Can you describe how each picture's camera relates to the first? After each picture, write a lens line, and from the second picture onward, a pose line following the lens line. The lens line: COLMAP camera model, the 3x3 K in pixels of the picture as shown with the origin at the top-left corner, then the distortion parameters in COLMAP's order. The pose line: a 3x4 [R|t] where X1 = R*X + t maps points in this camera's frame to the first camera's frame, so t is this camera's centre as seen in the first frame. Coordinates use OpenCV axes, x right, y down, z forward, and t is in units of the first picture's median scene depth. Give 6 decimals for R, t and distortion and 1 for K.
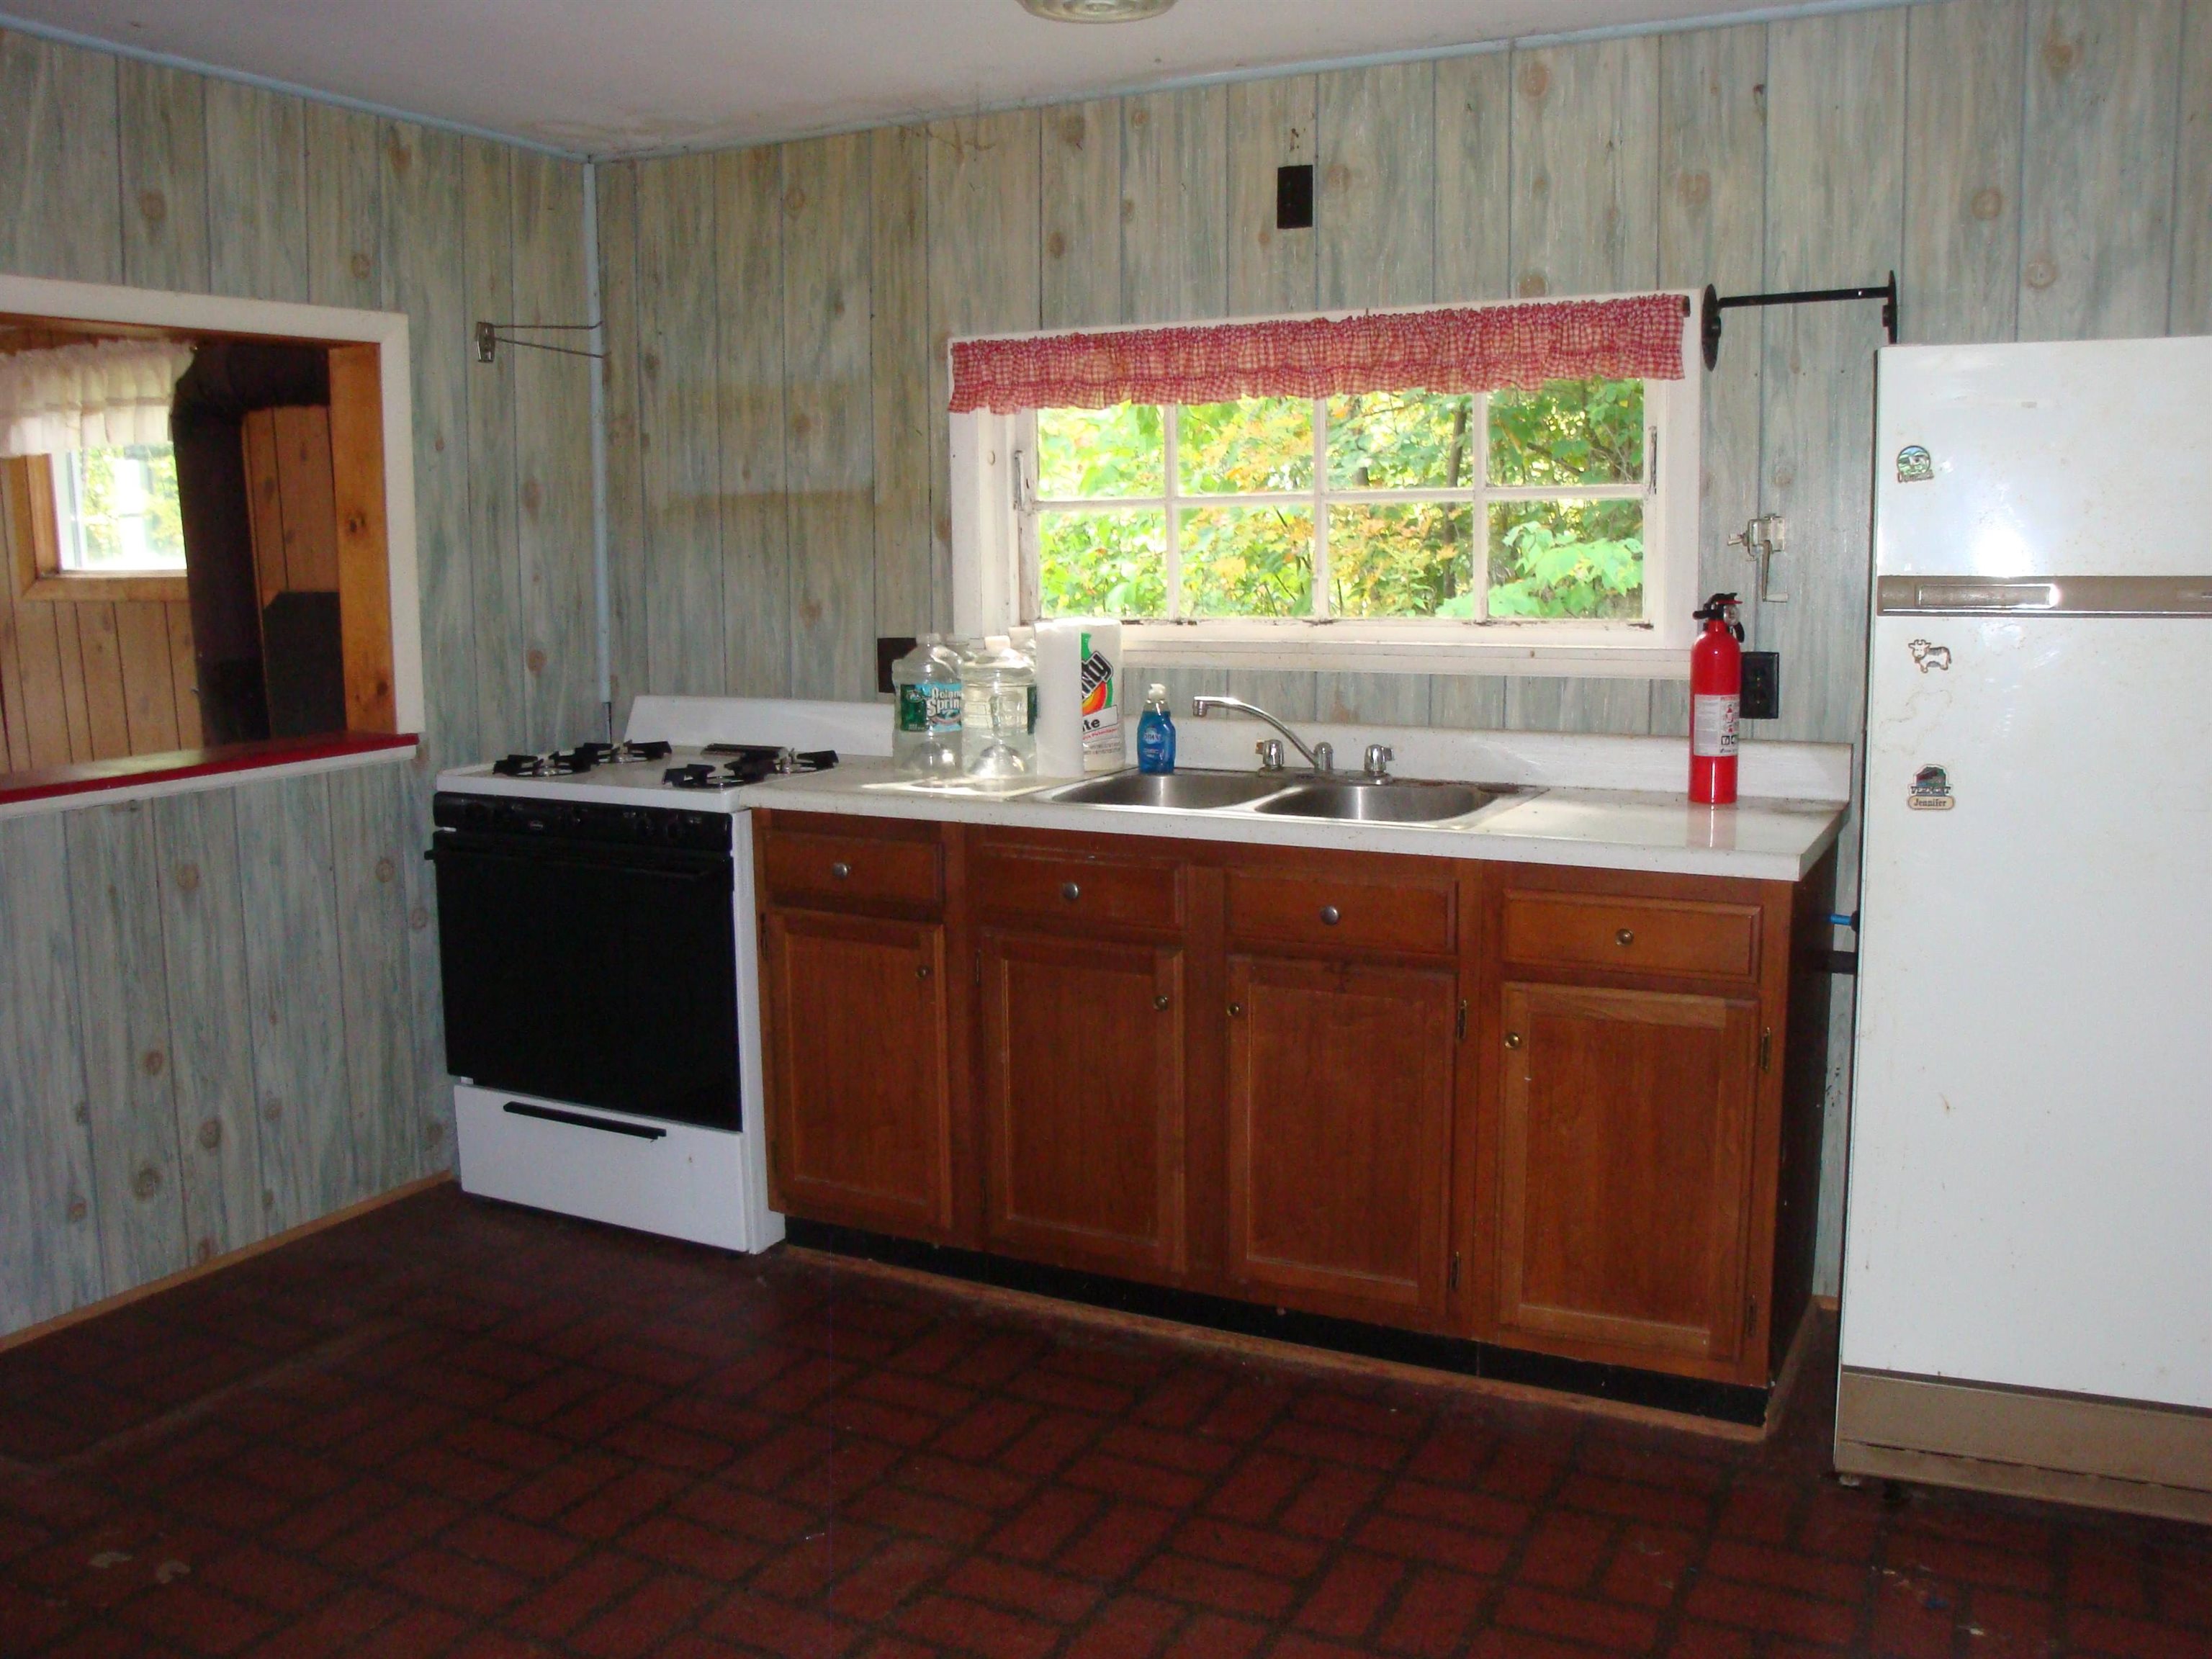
lens RADIAL K [[1969.4, 0, 1106.0], [0, 1969.4, 829.5], [0, 0, 1]] dist [-0.075061, 0.005675]
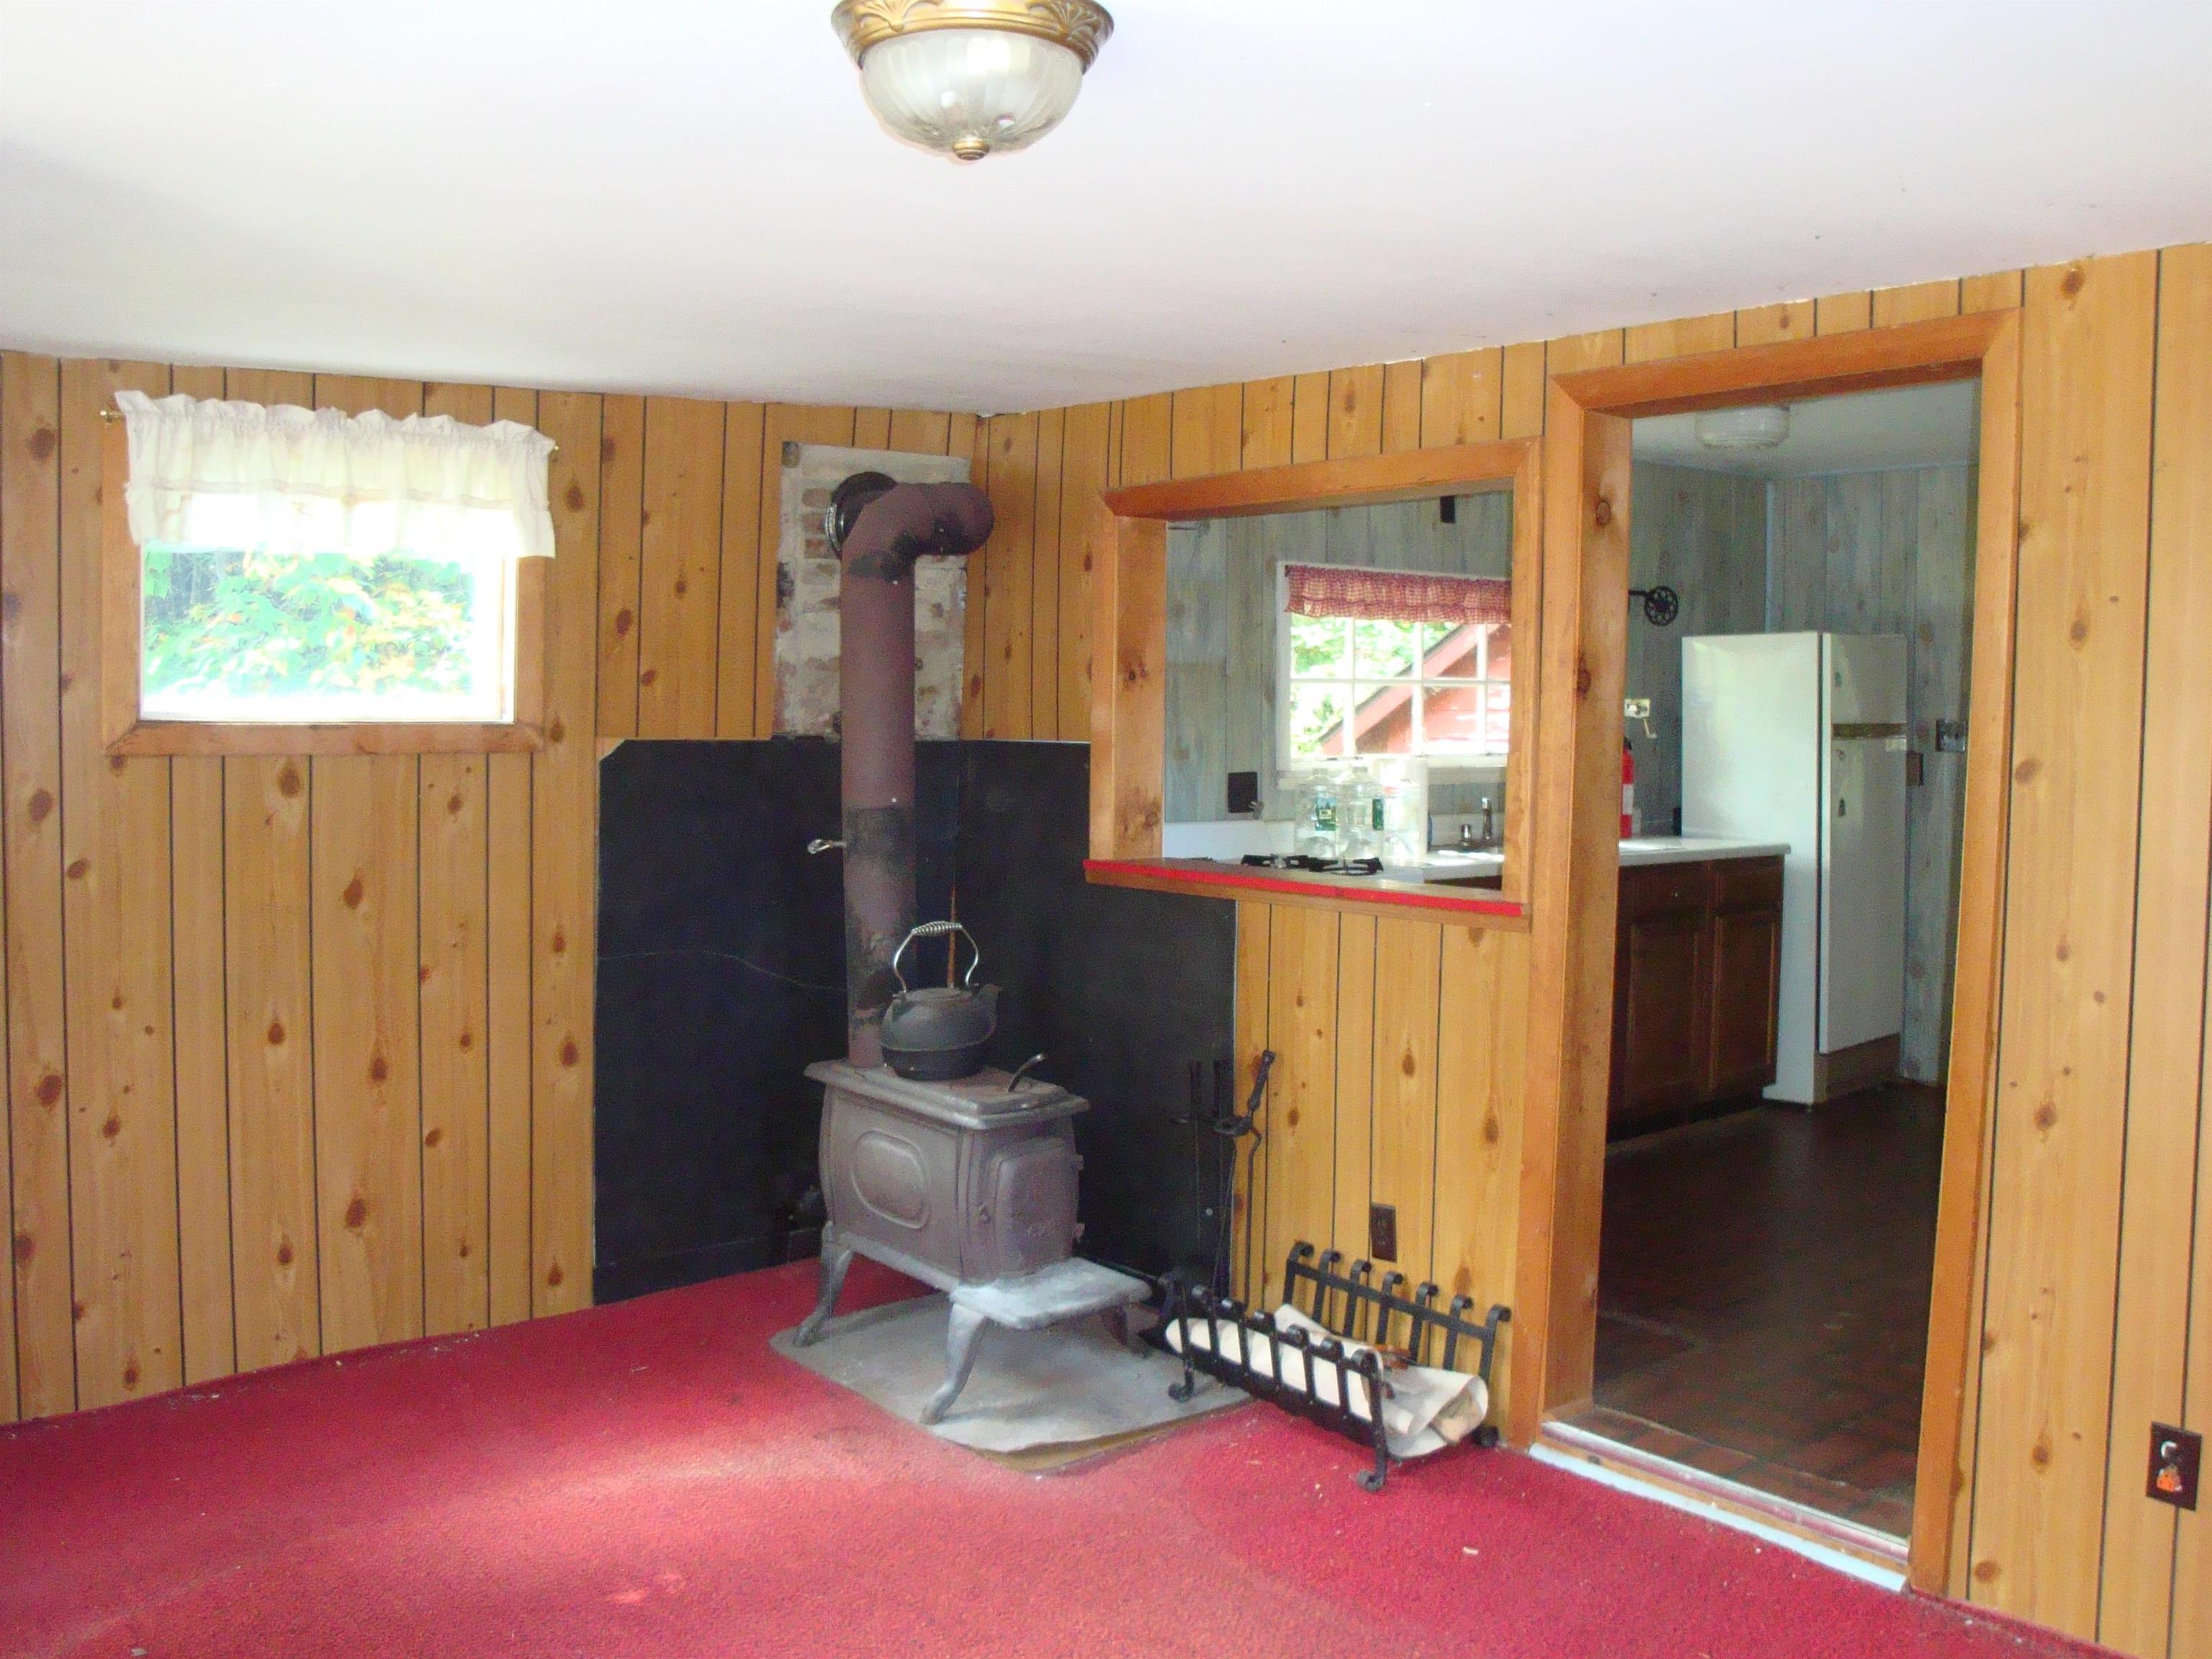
lens RADIAL K [[1969.4, 0, 1106.0], [0, 1969.4, 829.5], [0, 0, 1]] dist [-0.075061, 0.005675]
pose [[0.382376, -0.039262, 0.923172, -1.390493], [0.126783, 0.991877, -0.010329, -0.055649], [-0.915268, 0.120992, 0.384247, 0.564288]]
